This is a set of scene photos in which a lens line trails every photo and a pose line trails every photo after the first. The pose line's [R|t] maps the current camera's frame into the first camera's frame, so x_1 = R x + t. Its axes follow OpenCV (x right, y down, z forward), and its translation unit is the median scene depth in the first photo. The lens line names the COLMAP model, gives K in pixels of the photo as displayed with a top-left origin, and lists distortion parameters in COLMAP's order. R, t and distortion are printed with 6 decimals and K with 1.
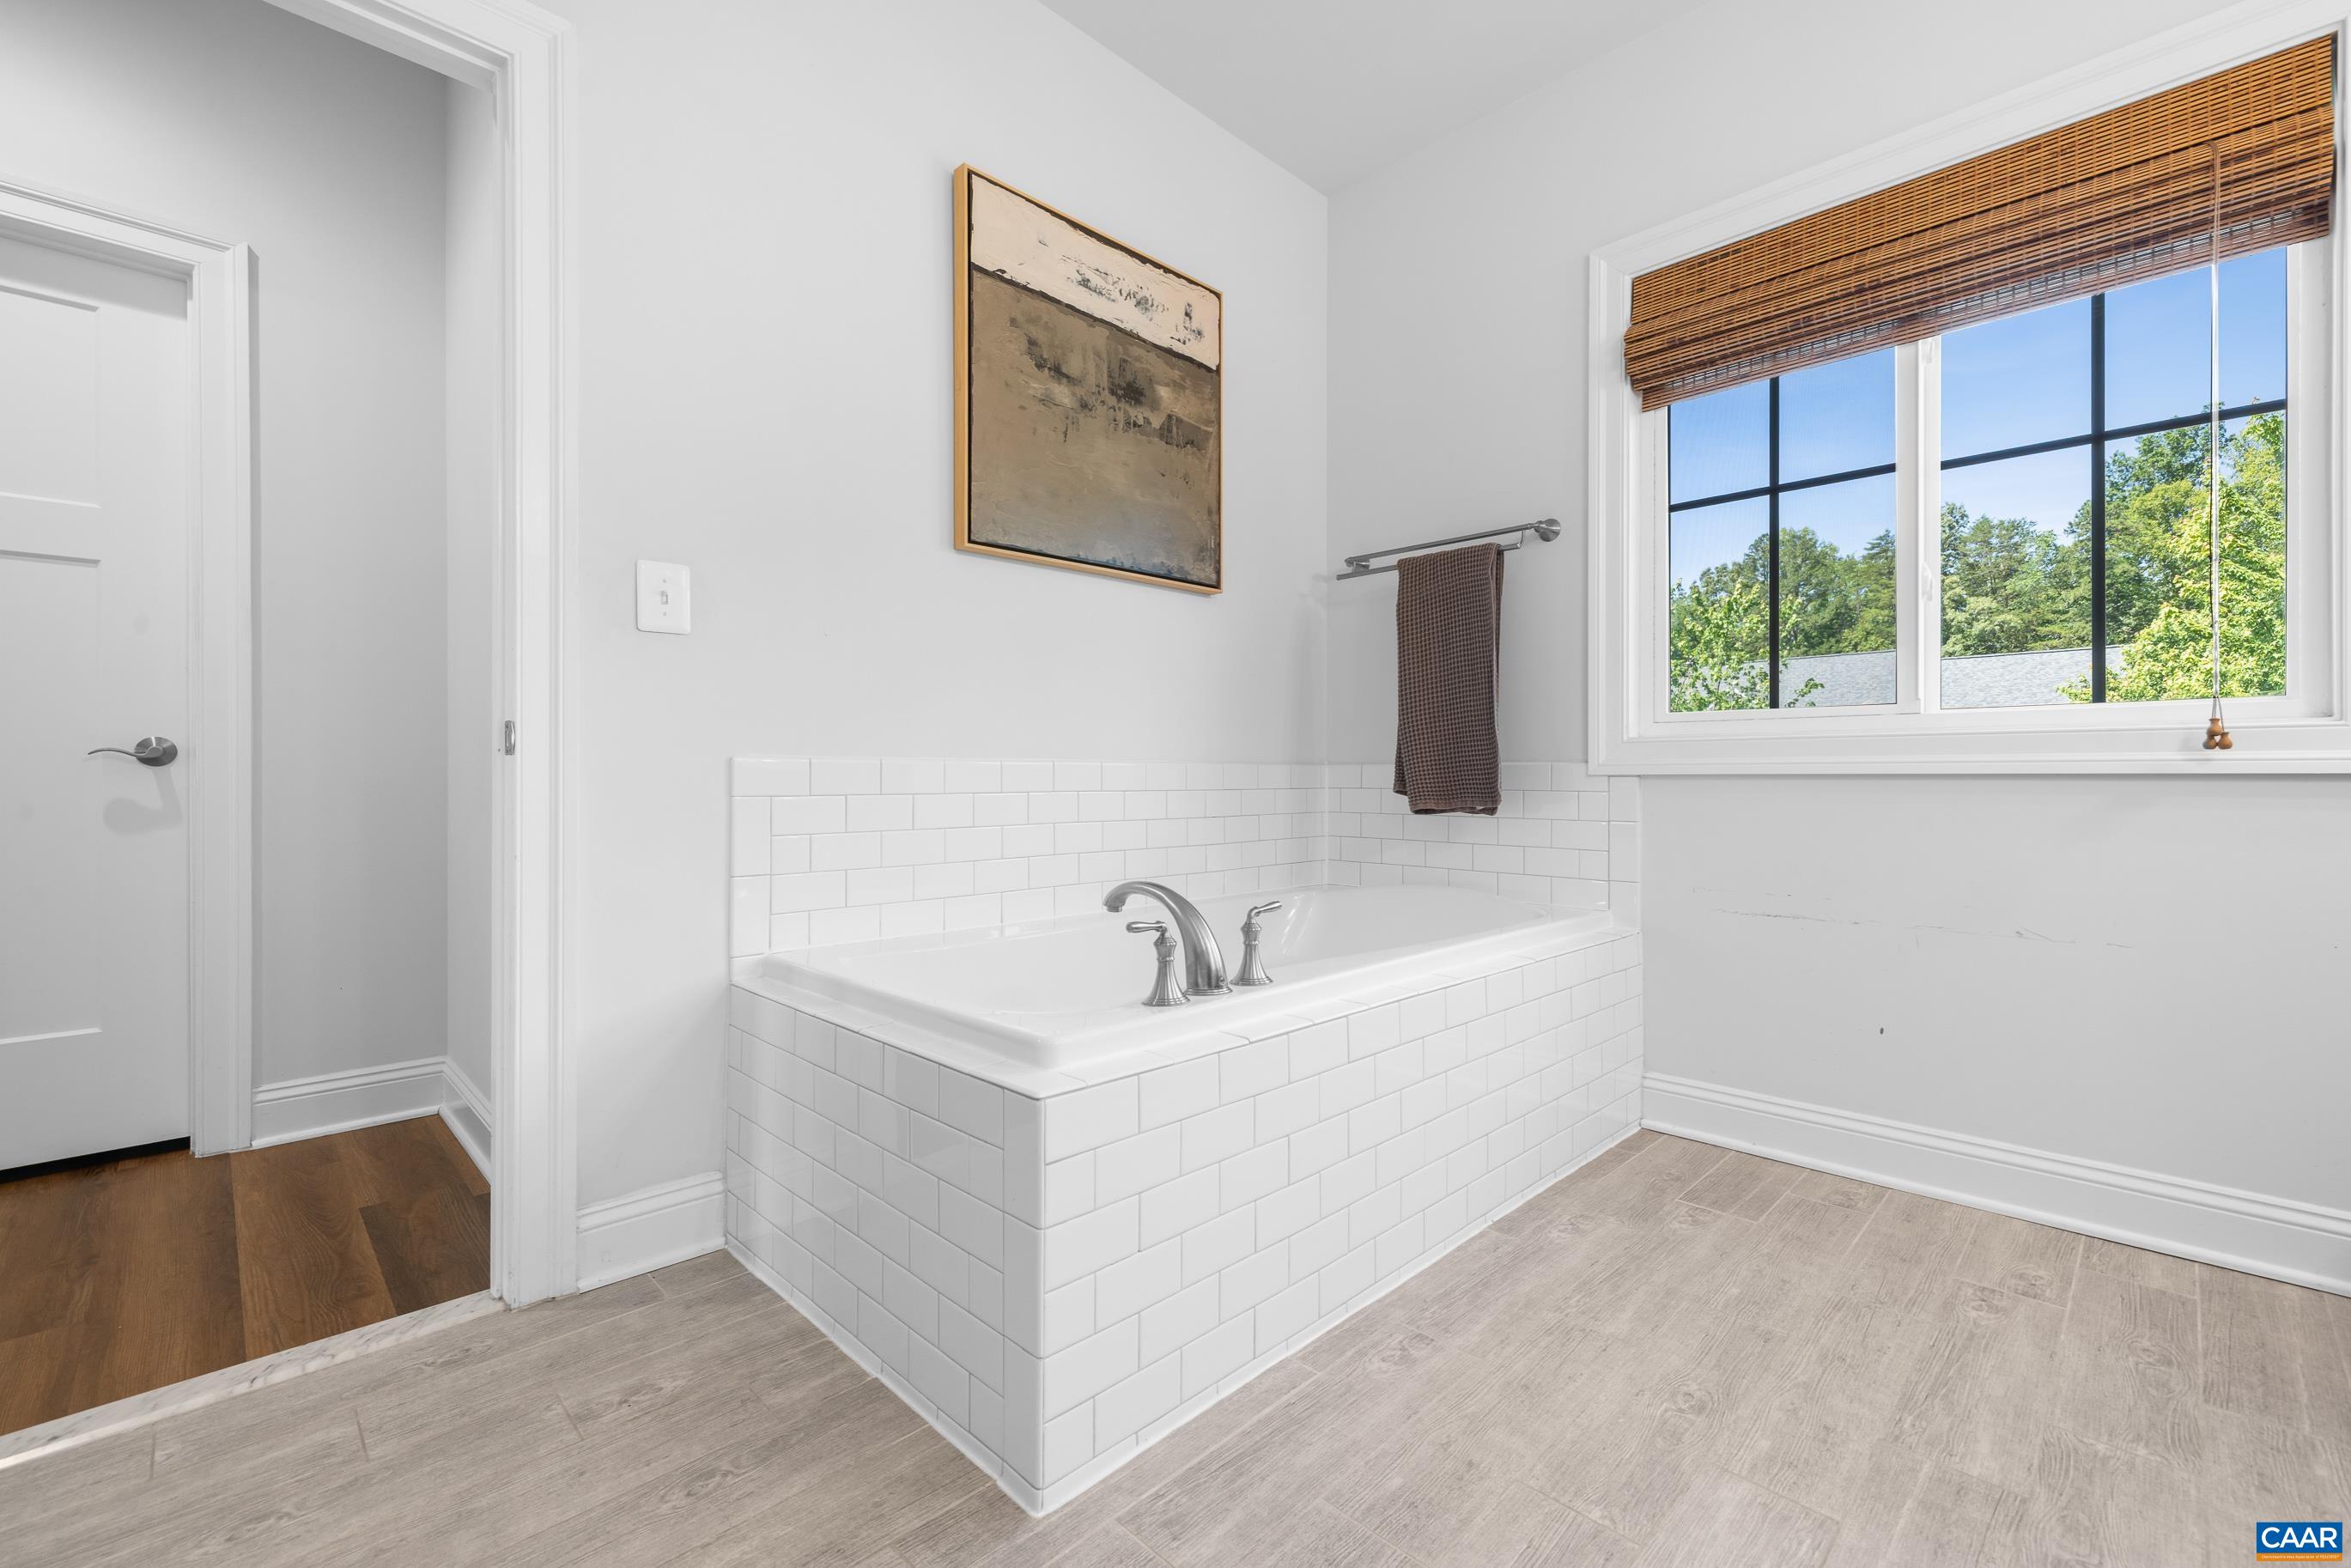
lens RADIAL K [[987.1, 0, 1188.7], [0, 987.1, 784.1], [0, 0, 1]] dist [0.000944, -0.000335]
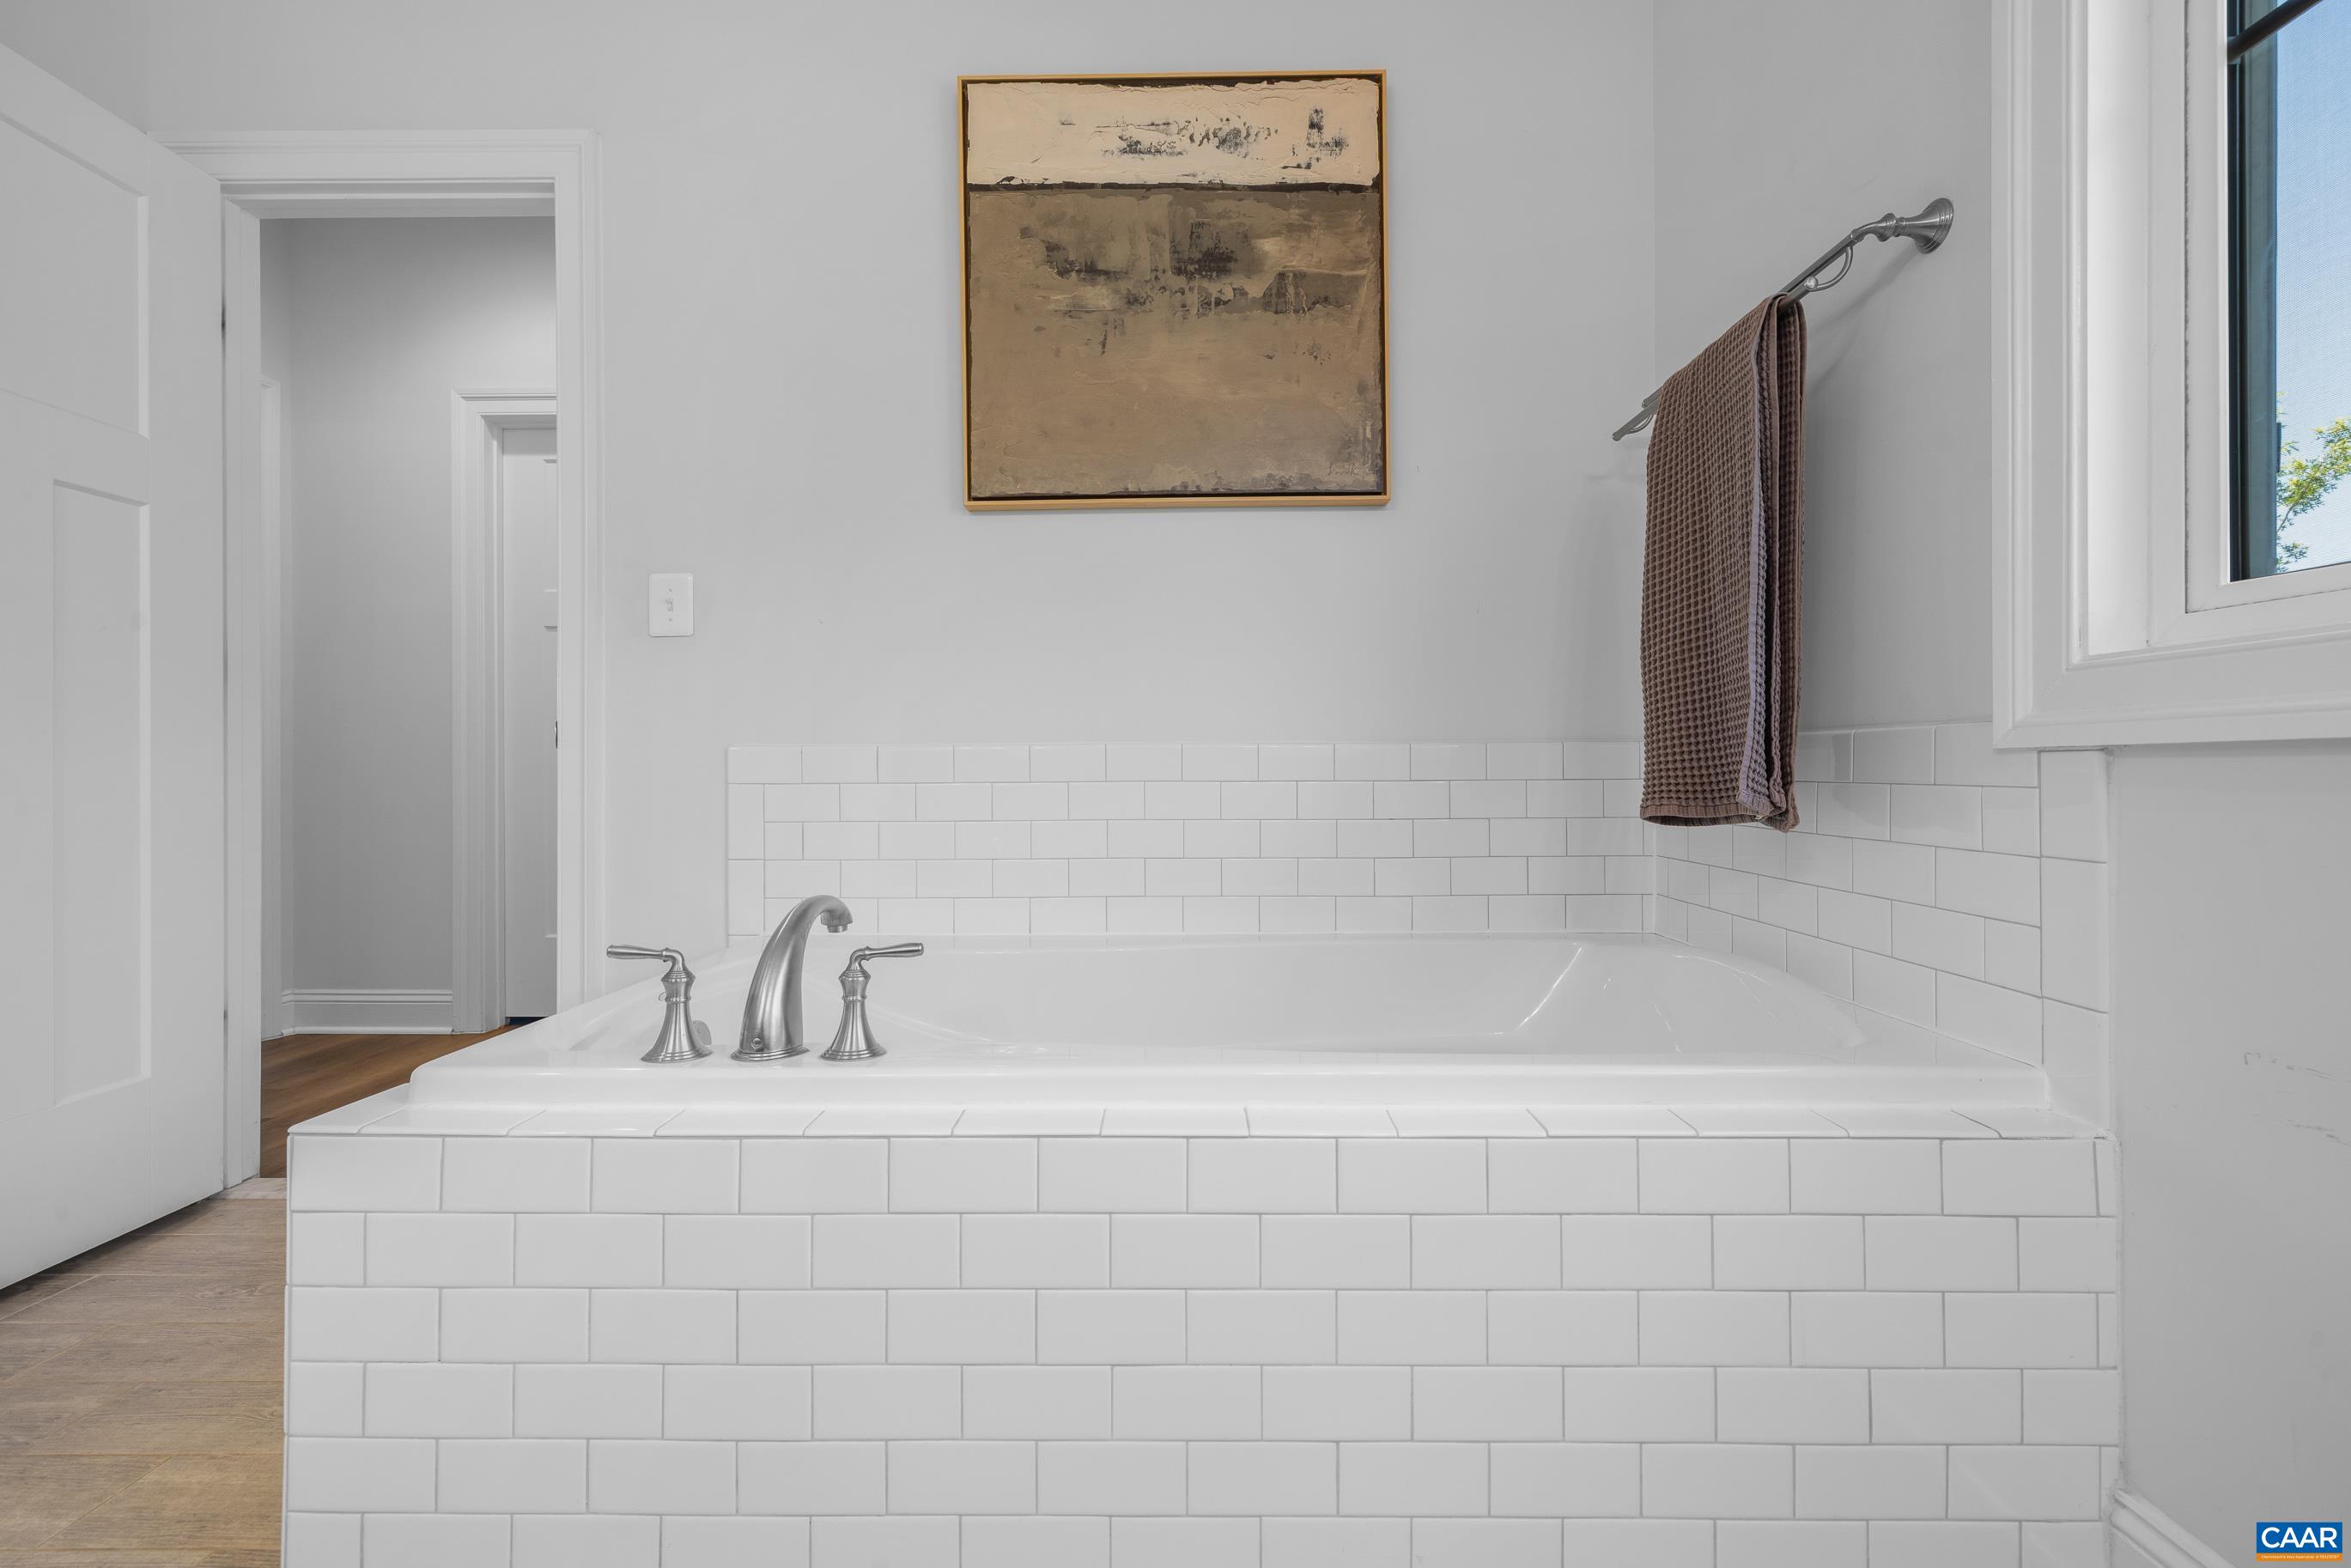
lens RADIAL K [[987.1, 0, 1174.2], [0, 987.1, 774.4], [0, 0, 1]] dist [0.000944, -0.000335]
pose [[0.703406, 0.000207, -0.710789, 0.476999], [0.000247, 1.000000, 0.000537, 0.001536], [0.710789, -0.000553, 0.703405, 0.447066]]
